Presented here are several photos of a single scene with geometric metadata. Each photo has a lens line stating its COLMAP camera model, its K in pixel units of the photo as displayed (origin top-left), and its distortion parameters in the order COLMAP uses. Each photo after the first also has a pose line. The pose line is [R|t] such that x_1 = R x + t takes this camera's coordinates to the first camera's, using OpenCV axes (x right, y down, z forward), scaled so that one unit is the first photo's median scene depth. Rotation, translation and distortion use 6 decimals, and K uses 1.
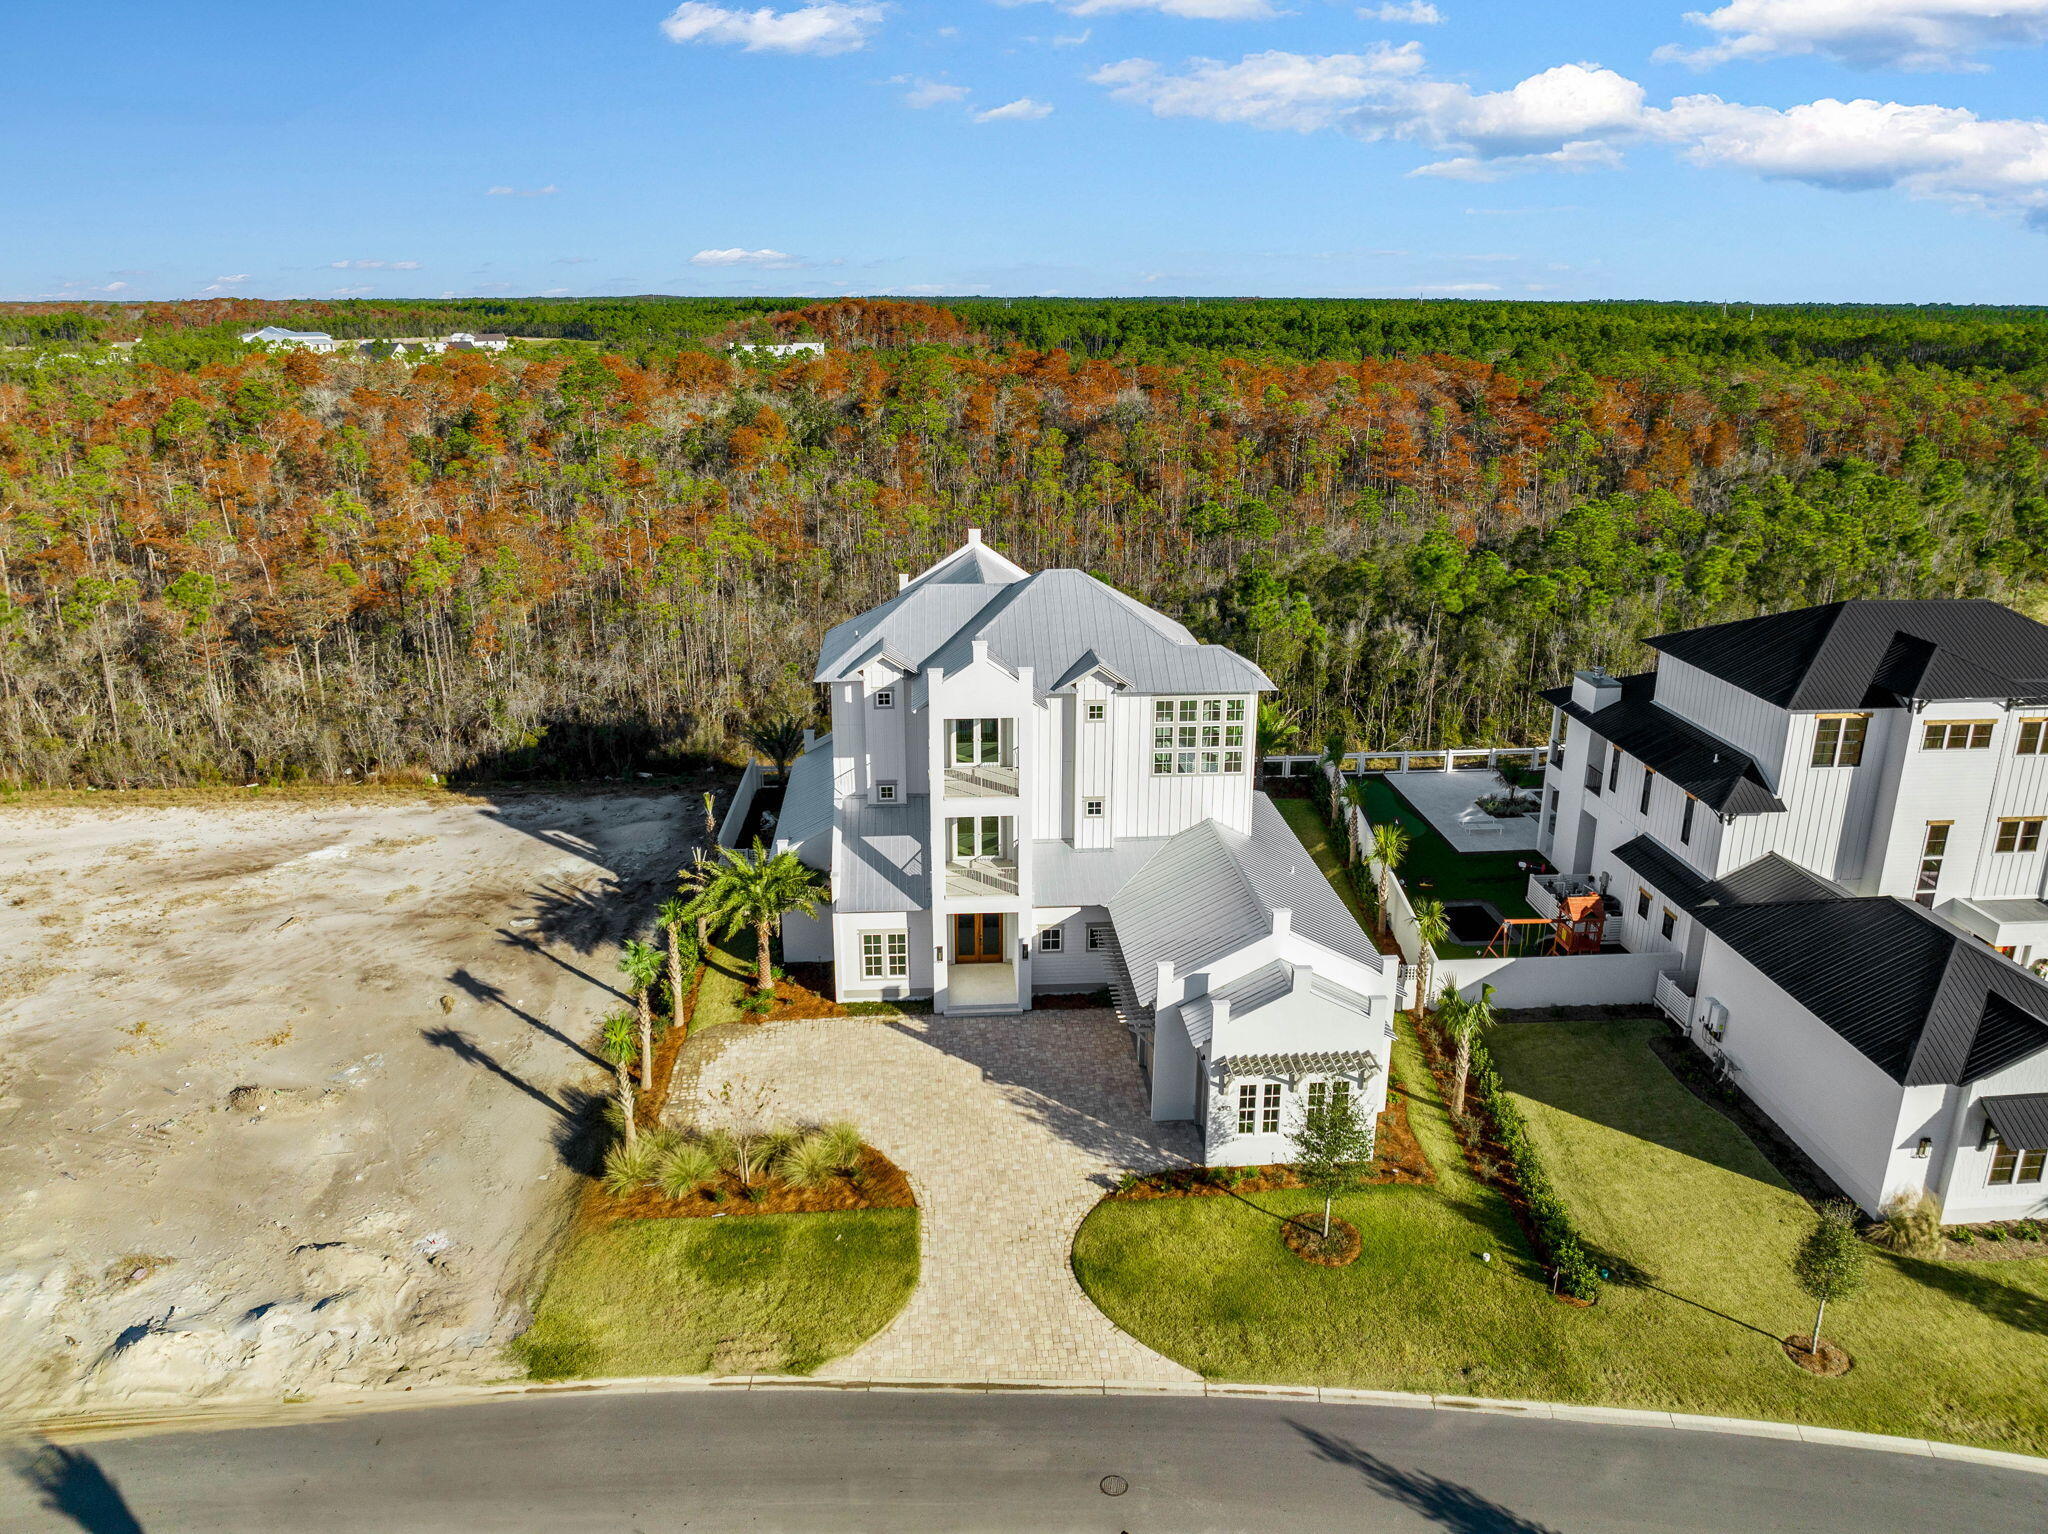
lens RADIAL K [[1450.3, 0, 1024.0], [0, 1450.3, 767.0], [0, 0, 1]] dist [-0.032903, -0.001667]
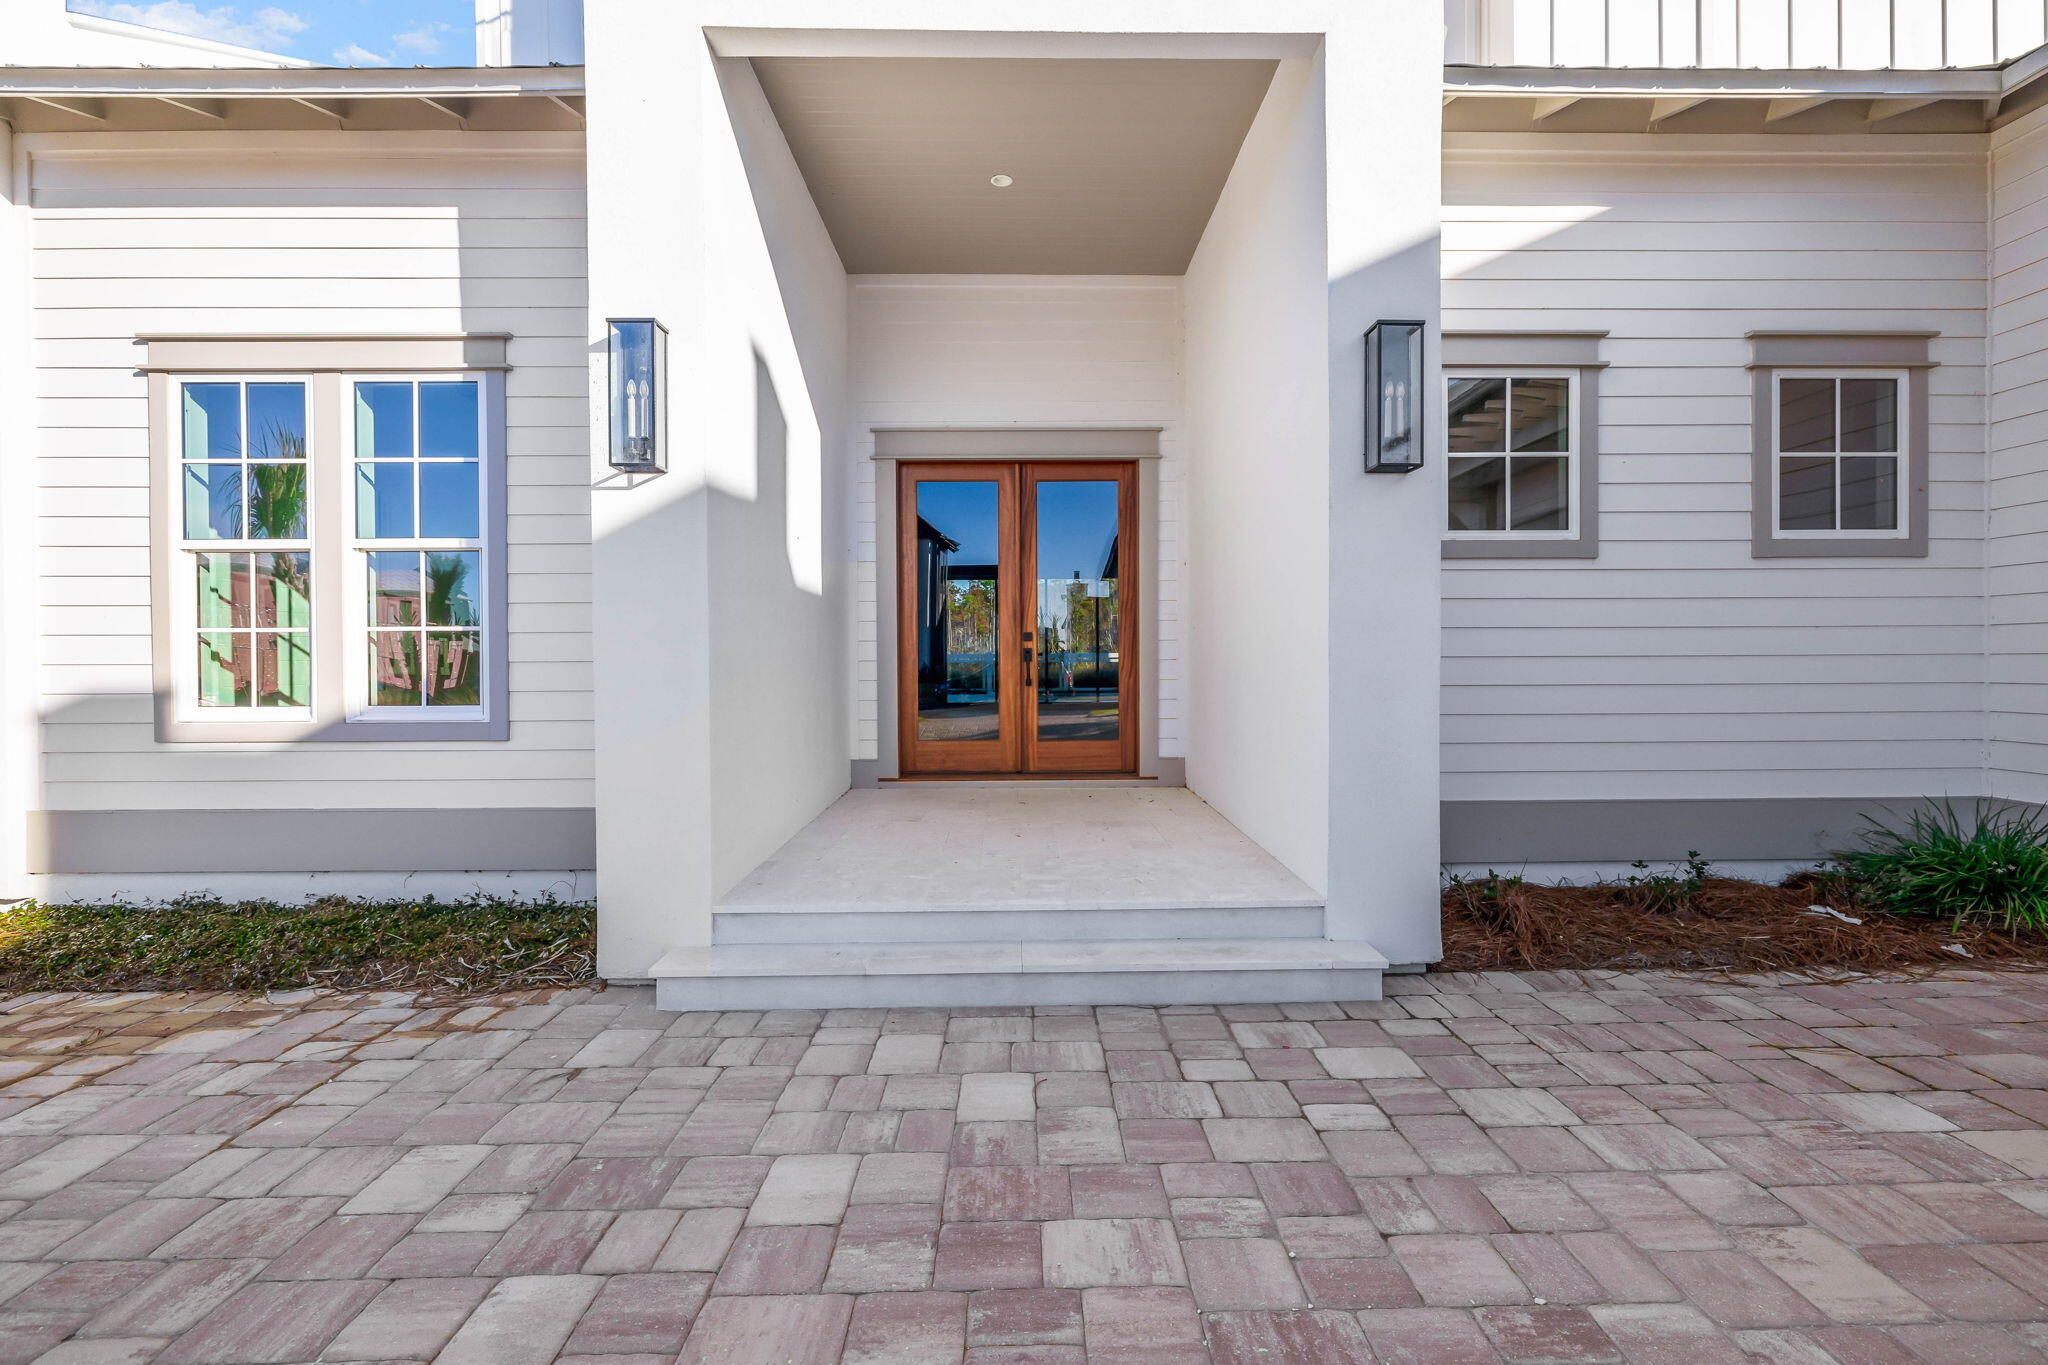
lens RADIAL K [[922.4, 0, 1018.5], [0, 922.4, 673.8], [0, 0, 1]] dist [0.003633, 0.001019]
pose [[0.996801, -0.004029, -0.079828, -0.022089], [-0.020111, 0.953957, -0.299270, 0.164950], [0.077358, 0.299918, 0.950823, 0.907209]]
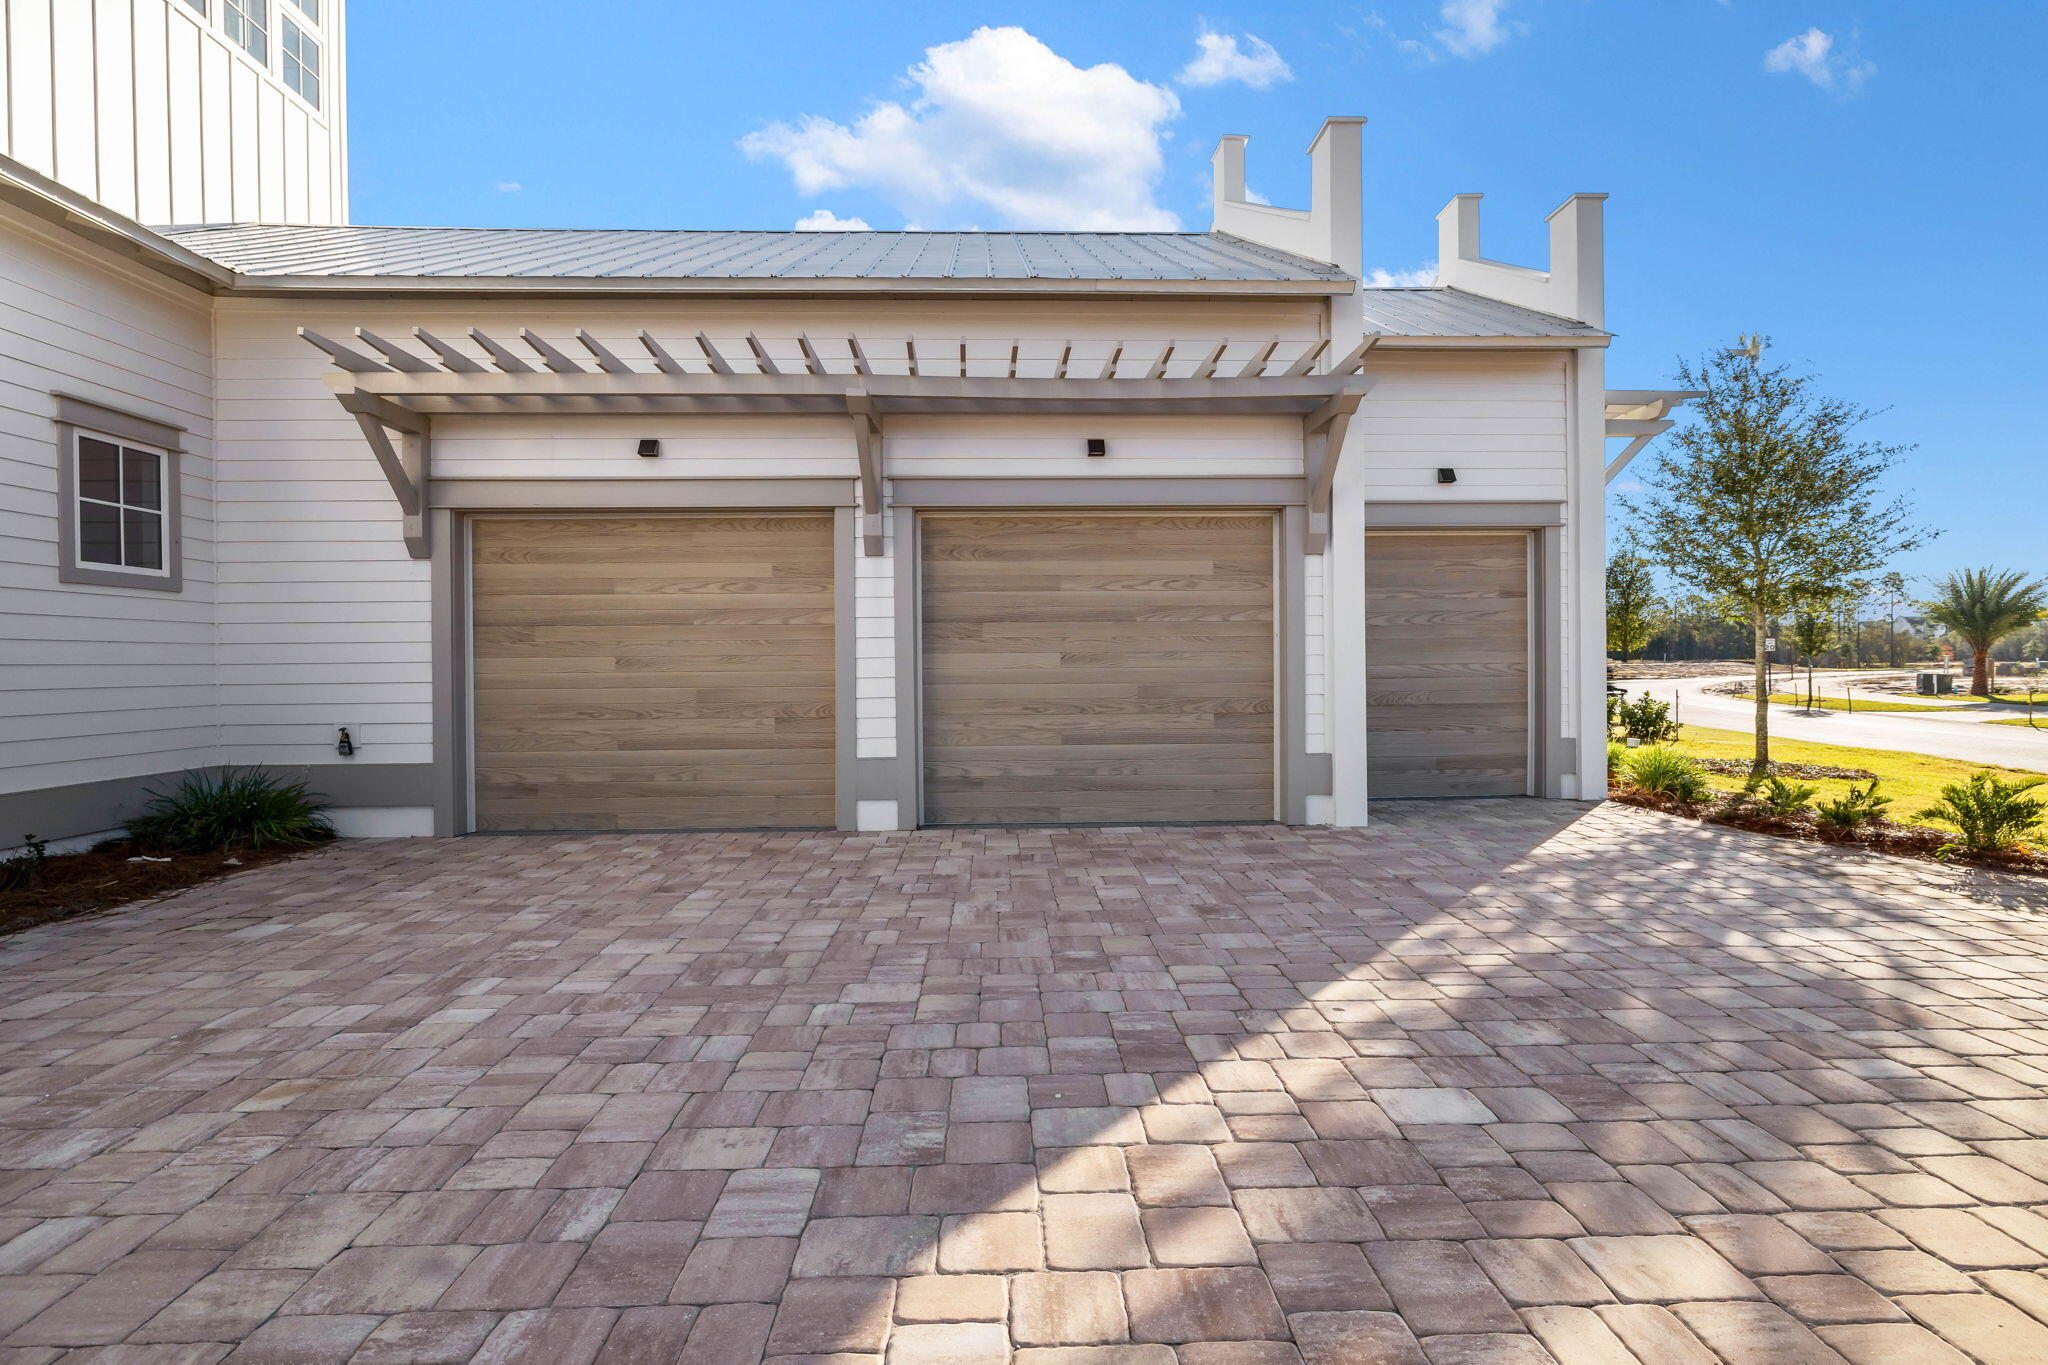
lens RADIAL K [[889.7, 0, 1024.0], [0, 889.7, 682.5], [0, 0, 1]] dist [-0.014181, 0.000295]
pose [[0.032564, -0.019194, 0.999285, -0.052619], [0.311690, 0.950149, 0.008093, 0.170118], [-0.949626, 0.311204, 0.036923, 0.890864]]
